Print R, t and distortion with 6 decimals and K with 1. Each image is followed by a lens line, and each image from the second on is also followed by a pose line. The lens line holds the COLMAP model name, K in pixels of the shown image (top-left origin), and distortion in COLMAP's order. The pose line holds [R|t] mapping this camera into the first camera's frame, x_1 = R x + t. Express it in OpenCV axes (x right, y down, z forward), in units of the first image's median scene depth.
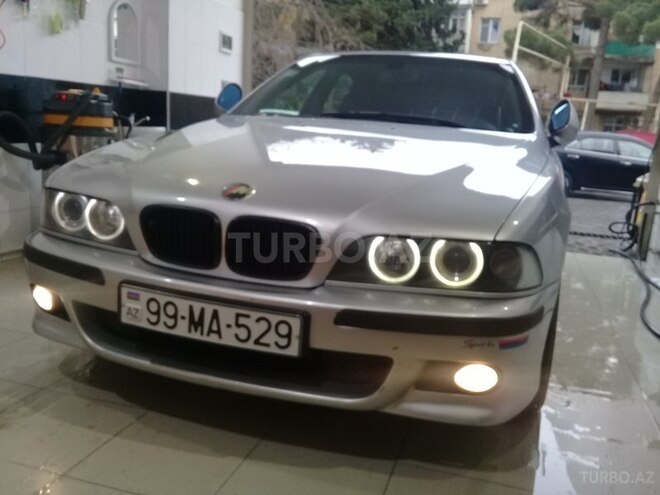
lens RADIAL K [[615.7, 0, 330.1], [0, 615.7, 246.5], [0, 0, 1]] dist [0.002579, -0.010418]
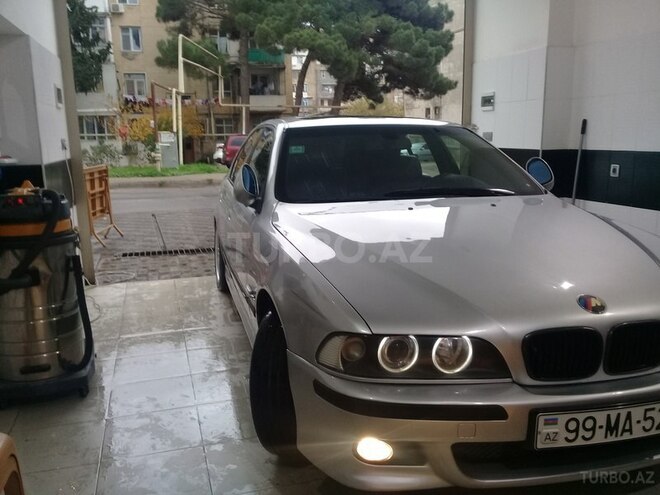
lens RADIAL K [[598.3, 0, 330.0], [0, 598.3, 247.5], [0, 0, 1]] dist [0.074625, -0.143499]
pose [[0.855397, -0.169722, 0.489378, -1.129073], [0.171928, 0.984263, 0.040838, -0.332656], [-0.488607, 0.049205, 0.871115, 0.258967]]
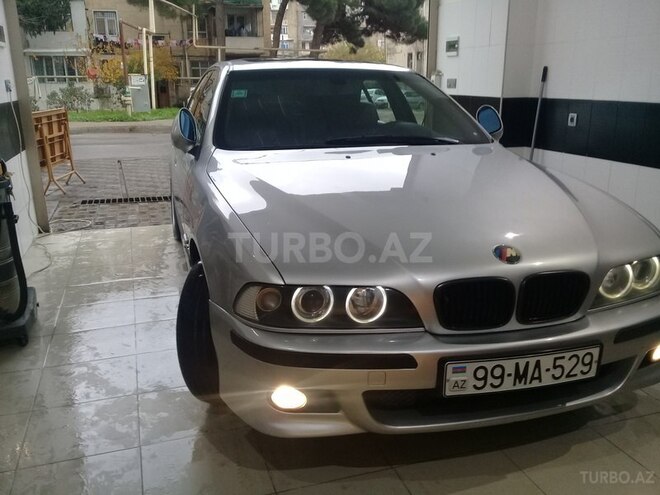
lens RADIAL K [[604.1, 0, 330.0], [0, 604.1, 247.5], [0, 0, 1]] dist [0.027632, -0.015513]
pose [[0.839314, -0.207612, 0.502443, -1.018448], [0.164261, 0.977858, 0.129663, -0.311769], [-0.518238, -0.026297, 0.854832, 0.212636]]
